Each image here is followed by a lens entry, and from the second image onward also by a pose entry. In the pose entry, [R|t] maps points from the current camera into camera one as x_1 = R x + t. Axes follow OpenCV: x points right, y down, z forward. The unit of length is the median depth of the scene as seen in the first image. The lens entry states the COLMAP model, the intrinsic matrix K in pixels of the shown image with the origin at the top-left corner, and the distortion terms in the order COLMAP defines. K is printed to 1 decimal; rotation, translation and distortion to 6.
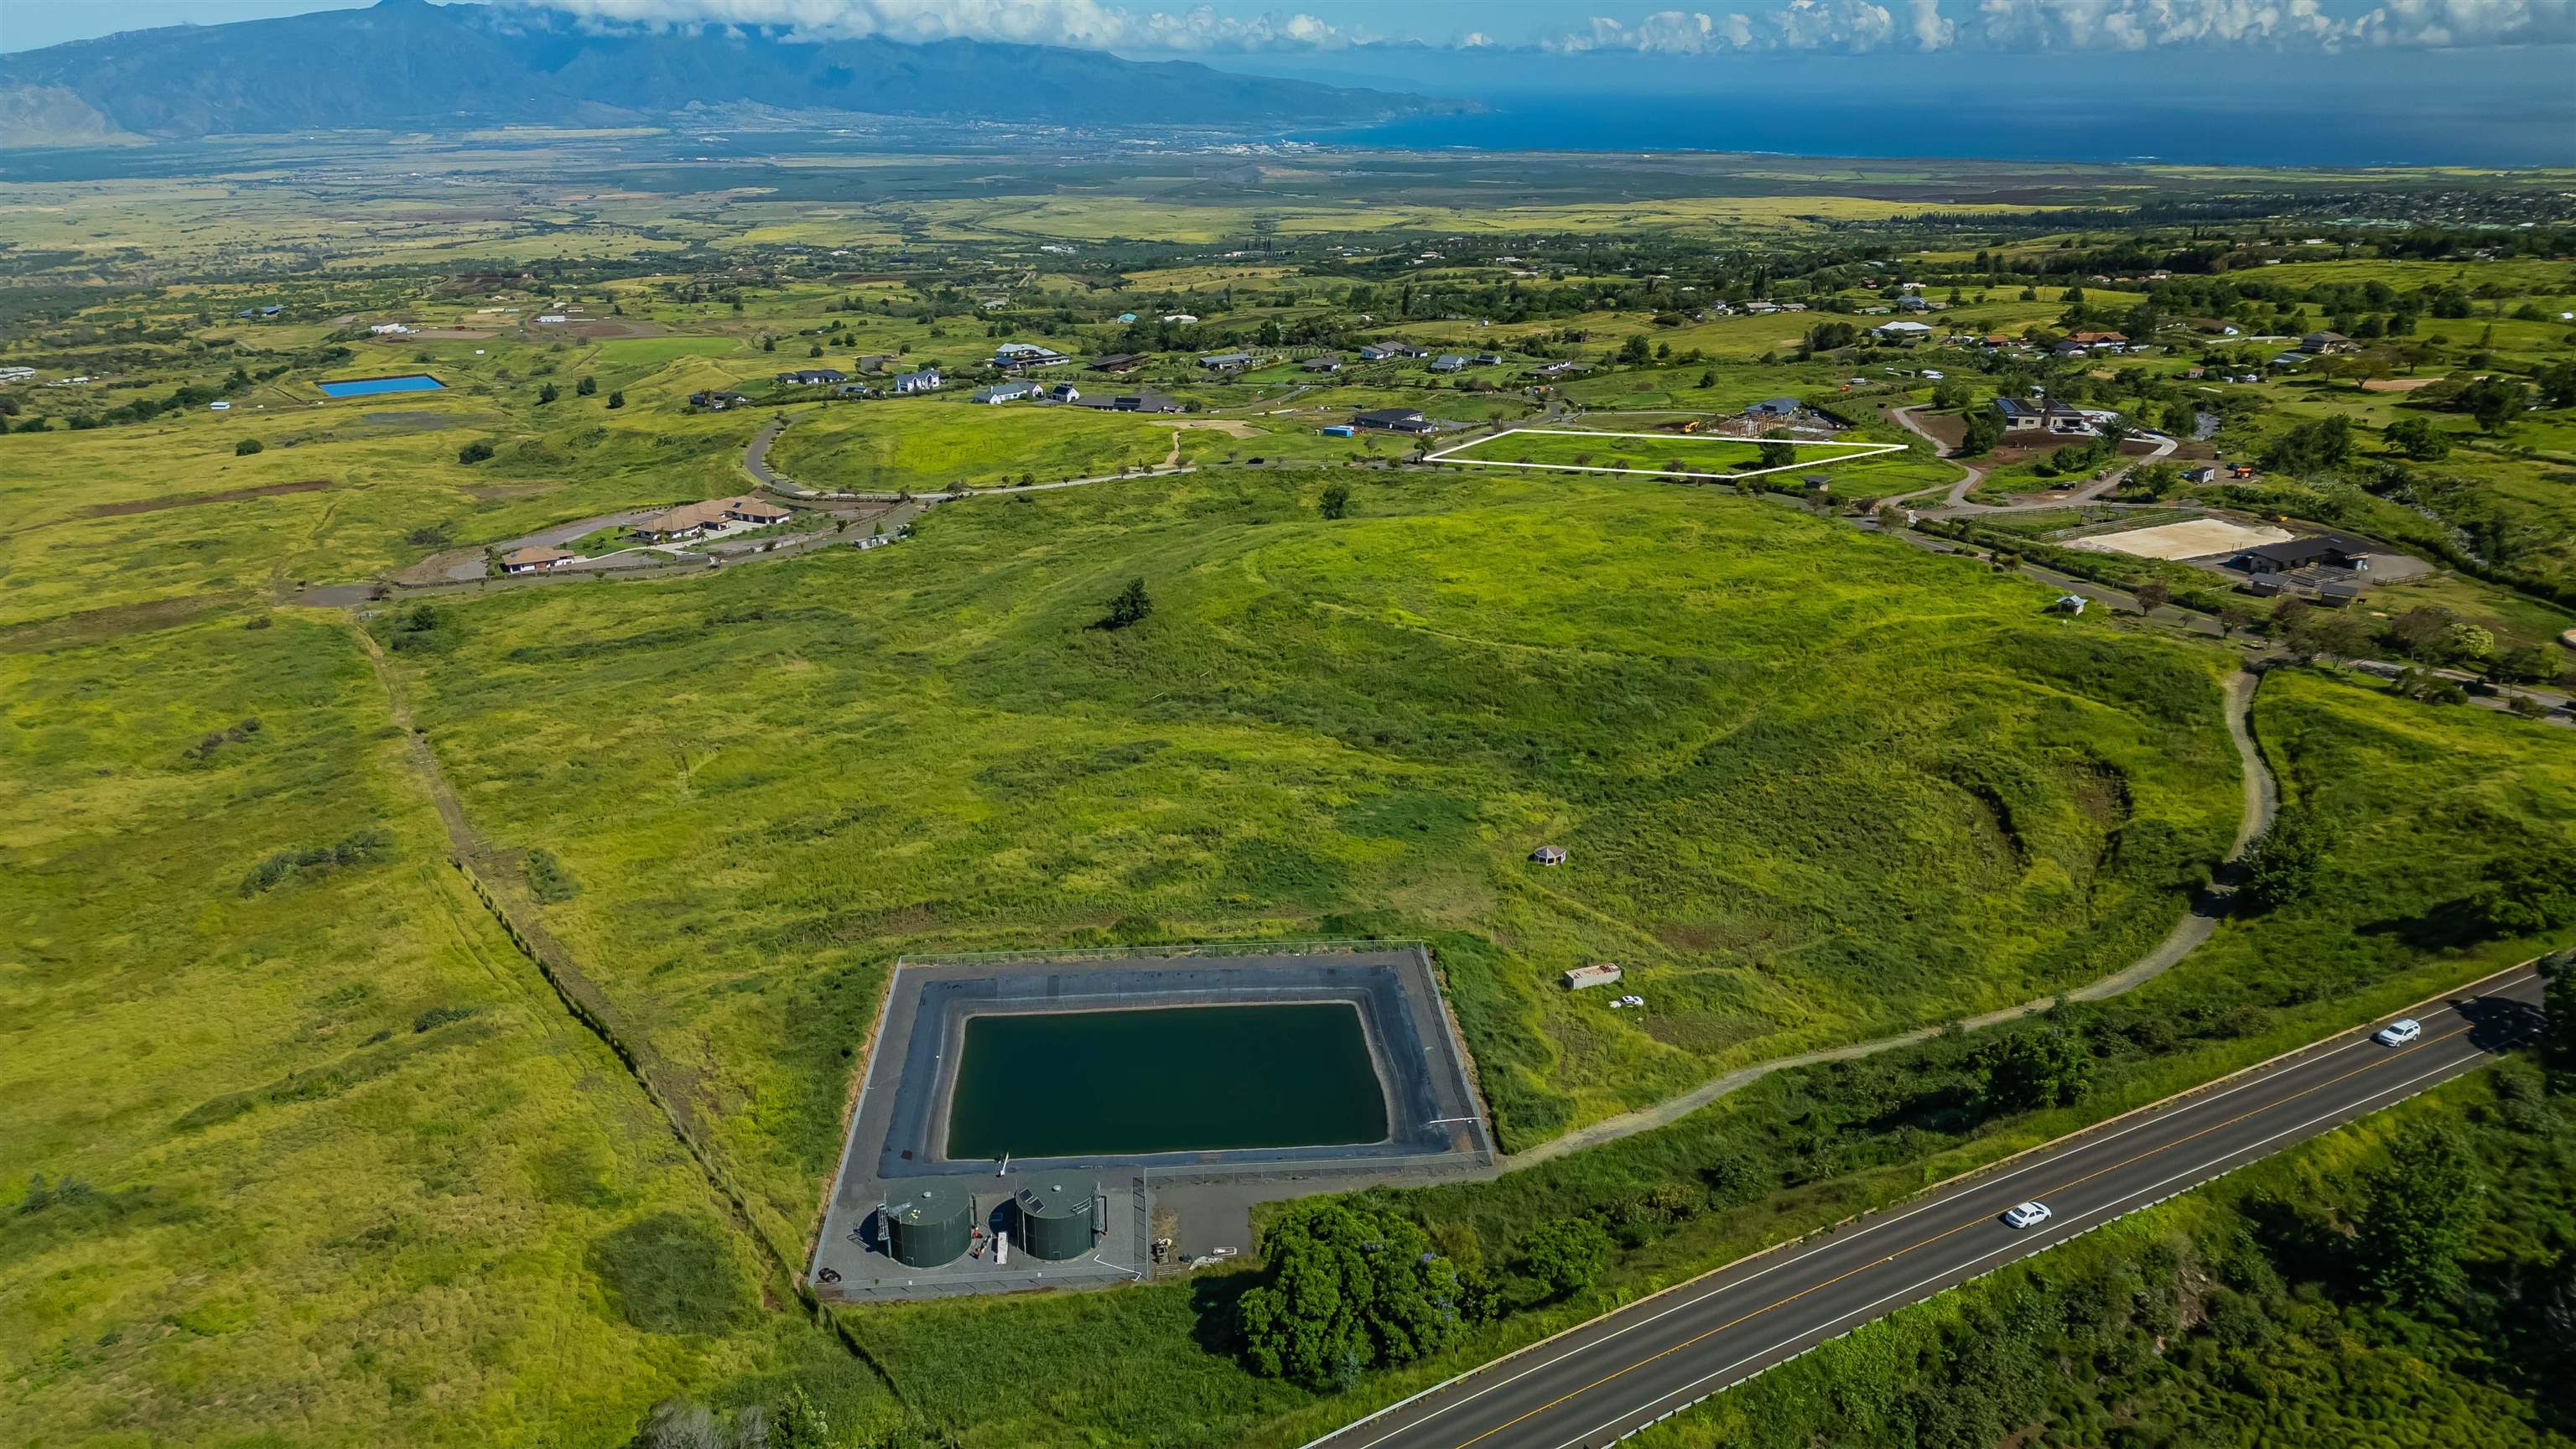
lens RADIAL K [[1784.6, 0, 1297.4], [0, 1784.6, 725.4], [0, 0, 1]] dist [0.077581, -0.068292]
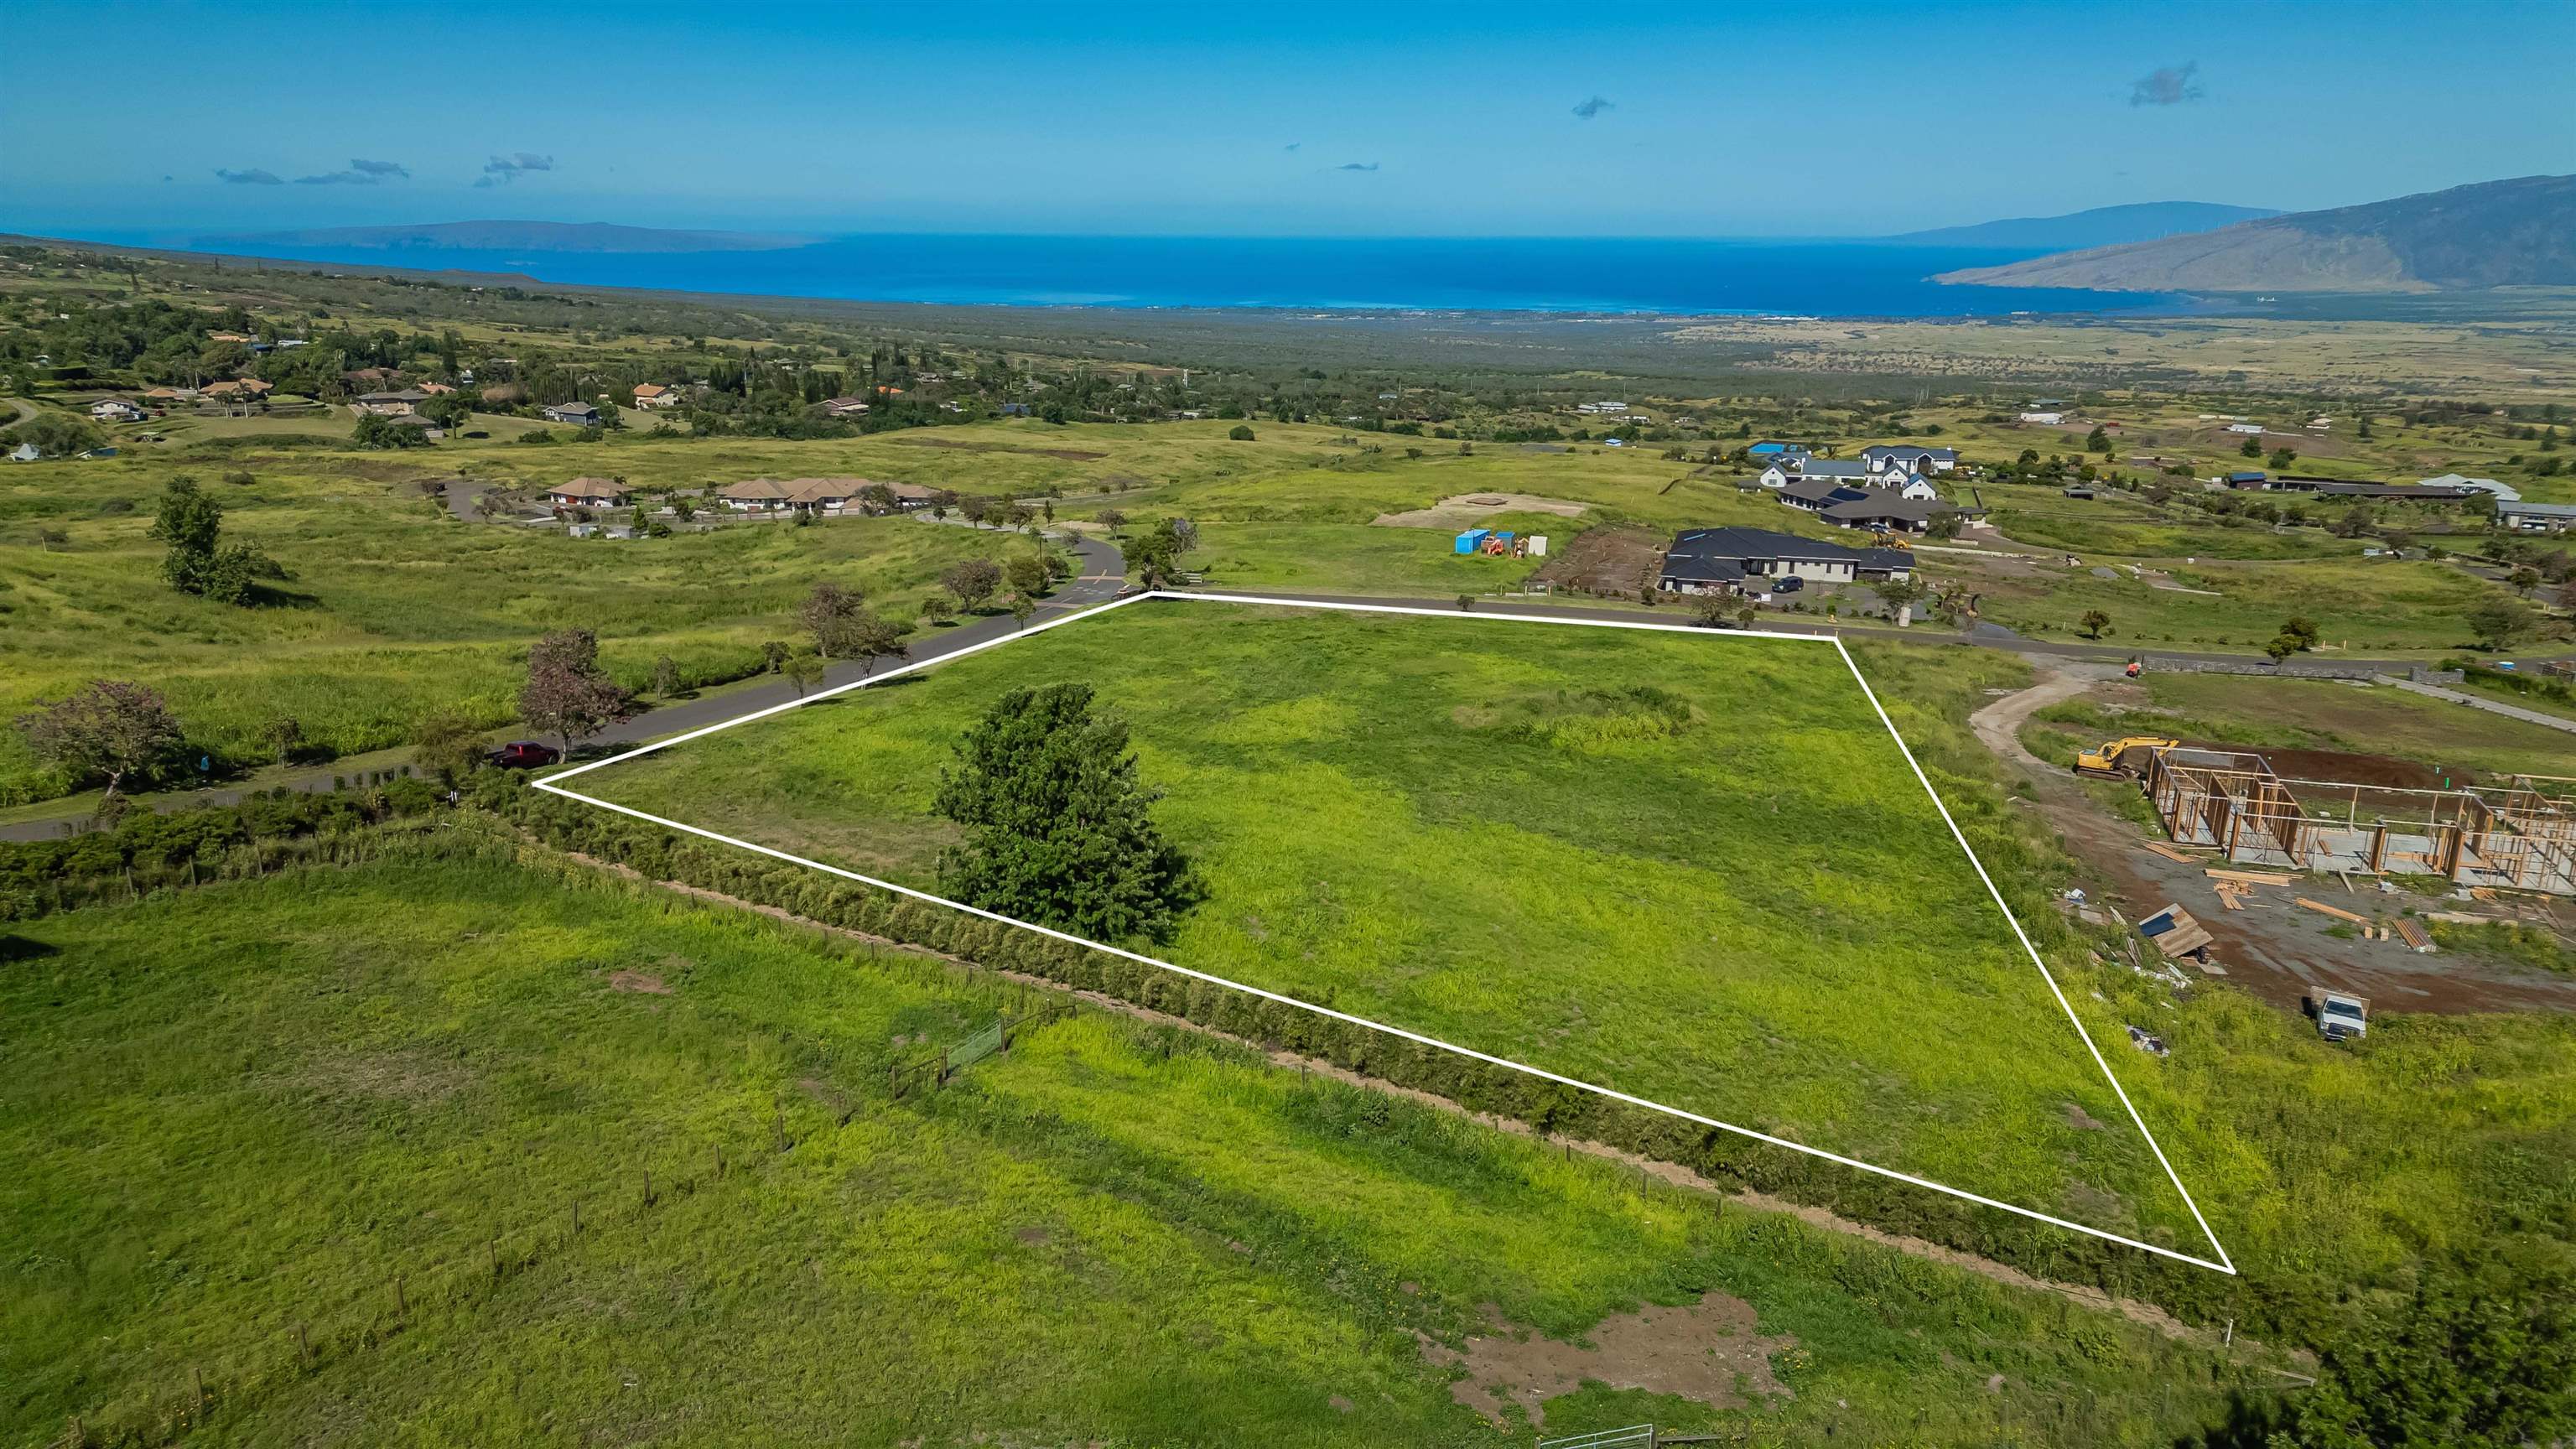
lens RADIAL K [[1784.6, 0, 1277.9], [0, 1784.6, 725.3], [0, 0, 1]] dist [0.077581, -0.068292]
pose [[0.435016, 0.248849, -0.865353, 0.041986], [-0.316864, 0.941886, 0.111569, -0.018372], [0.842828, 0.225665, 0.488587, 0.091911]]
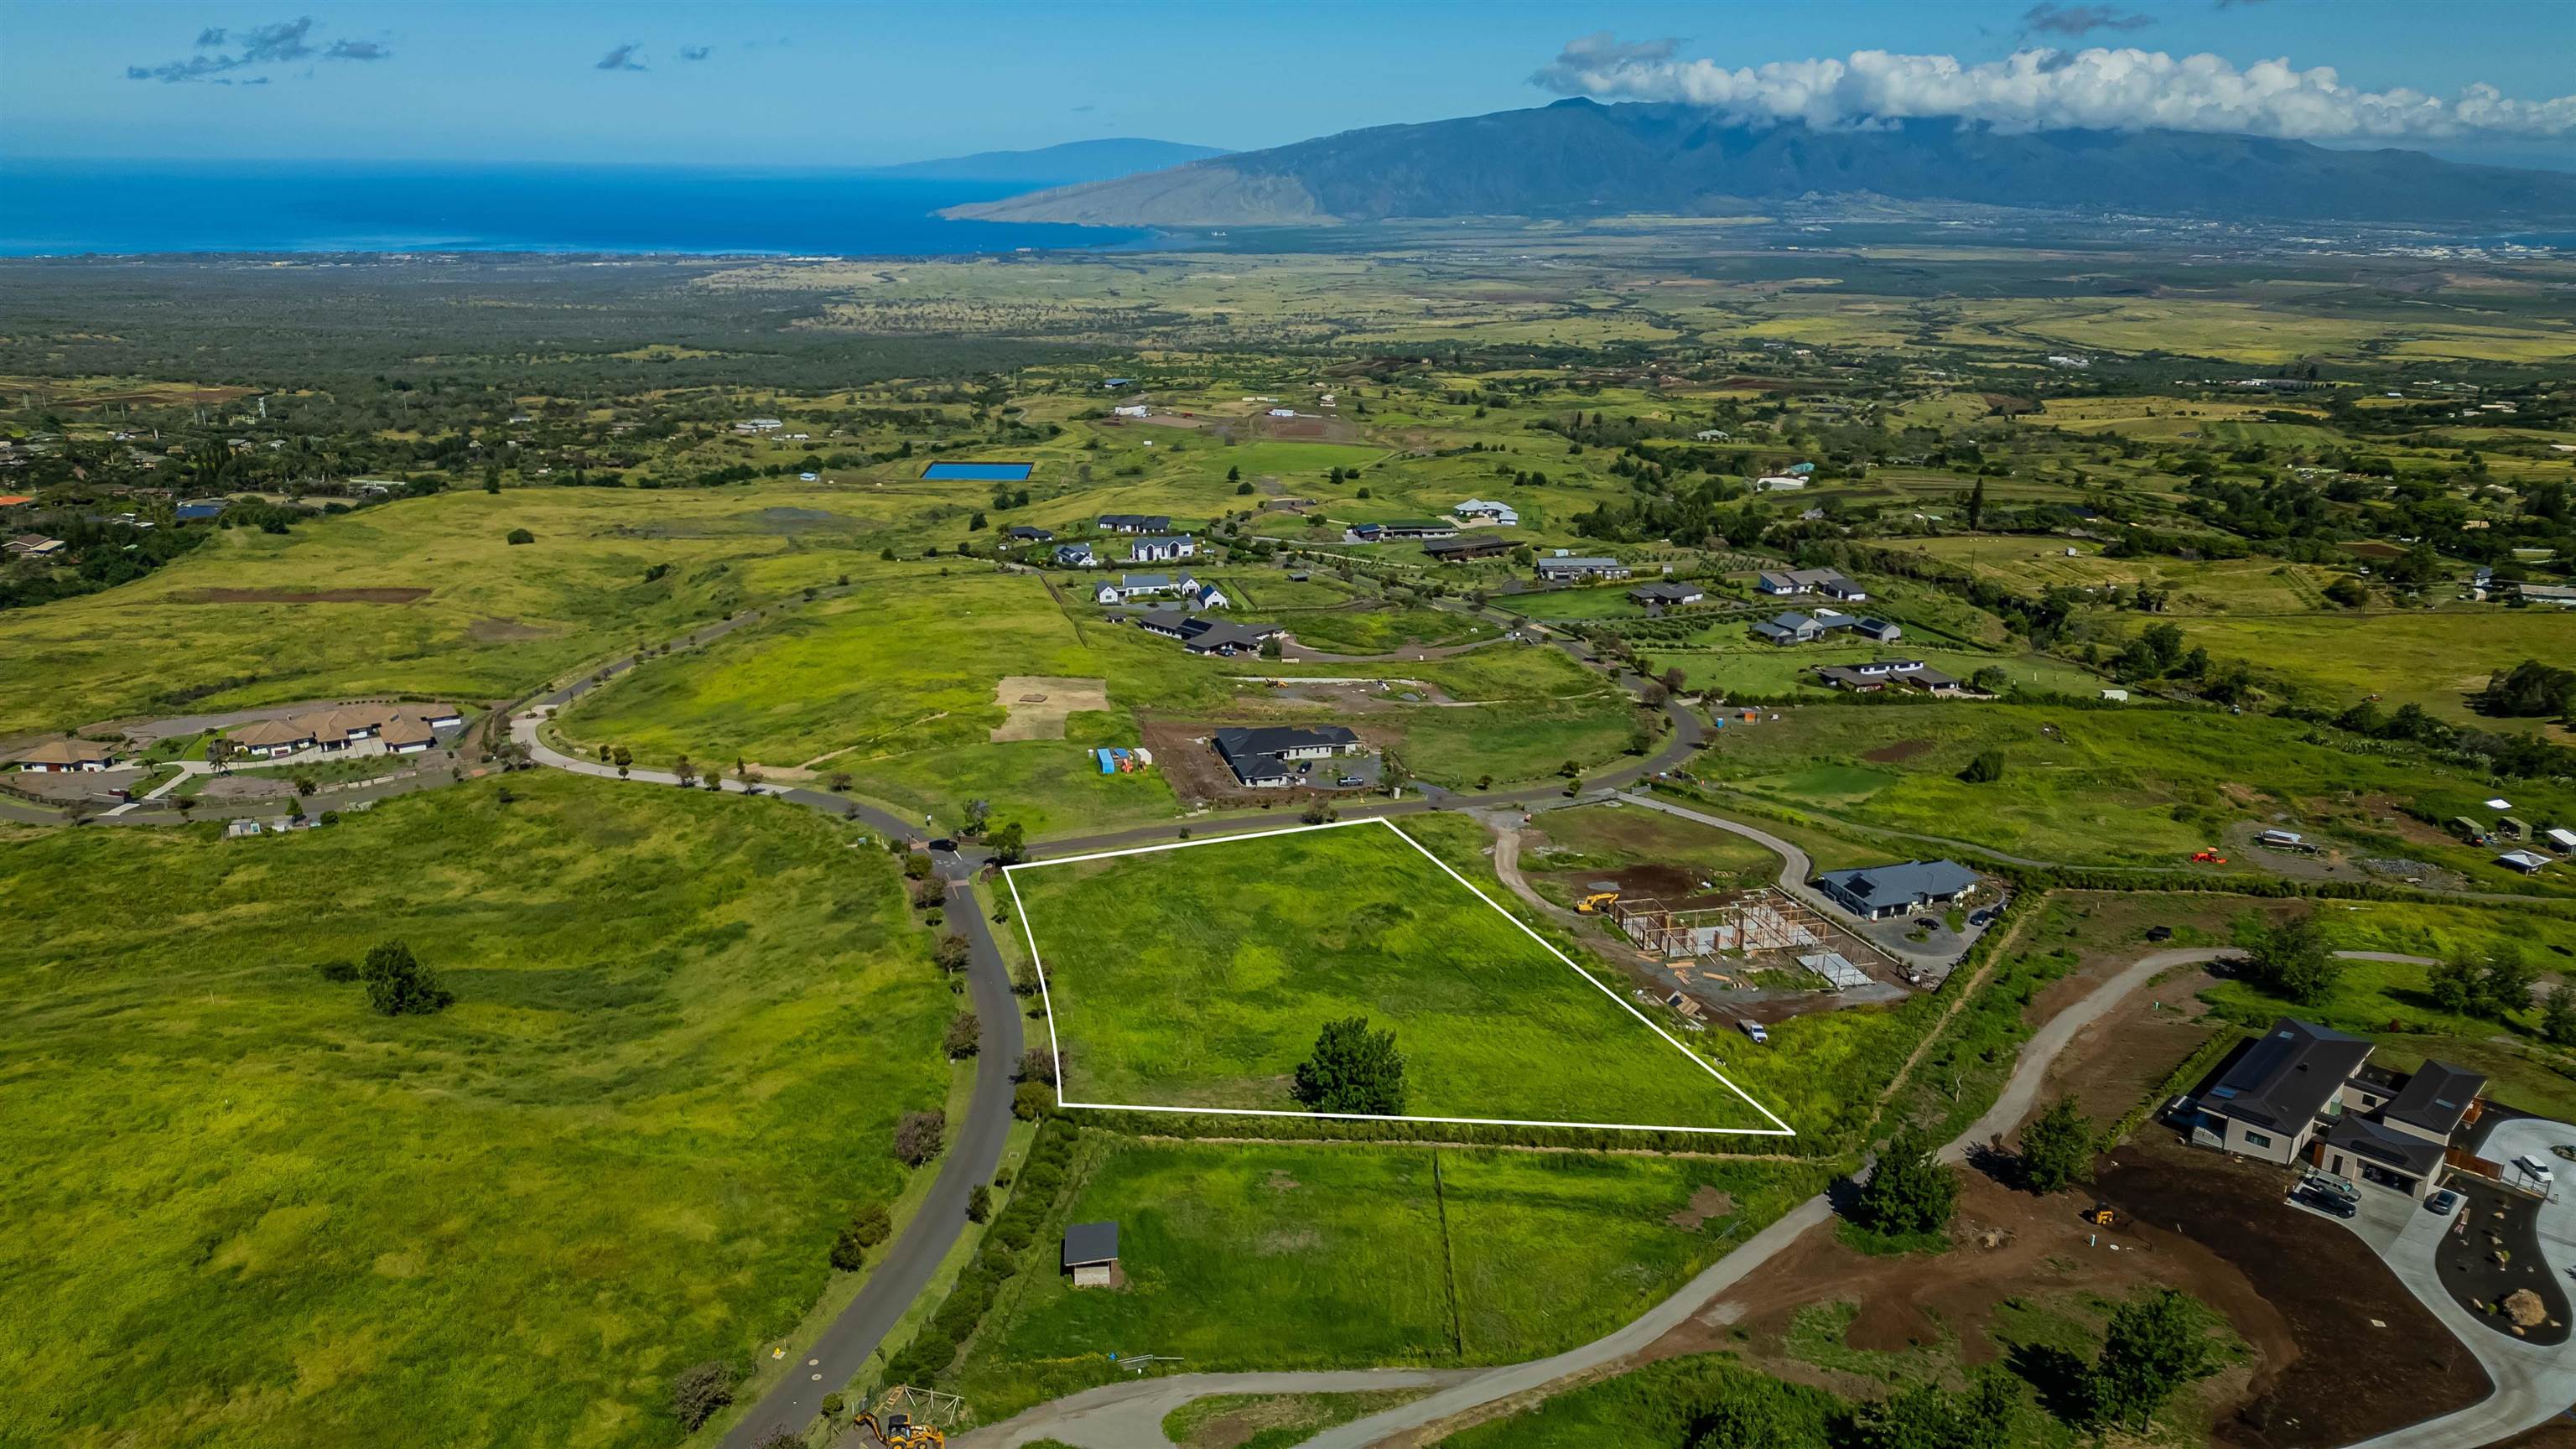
lens RADIAL K [[1784.6, 0, 1280.2], [0, 1784.6, 726.0], [0, 0, 1]] dist [0.077581, -0.068292]
pose [[0.827464, 0.178933, -0.532246, 0.045742], [-0.202438, 0.979188, 0.014465, -0.023128], [0.523757, 0.095777, 0.846466, 0.061571]]
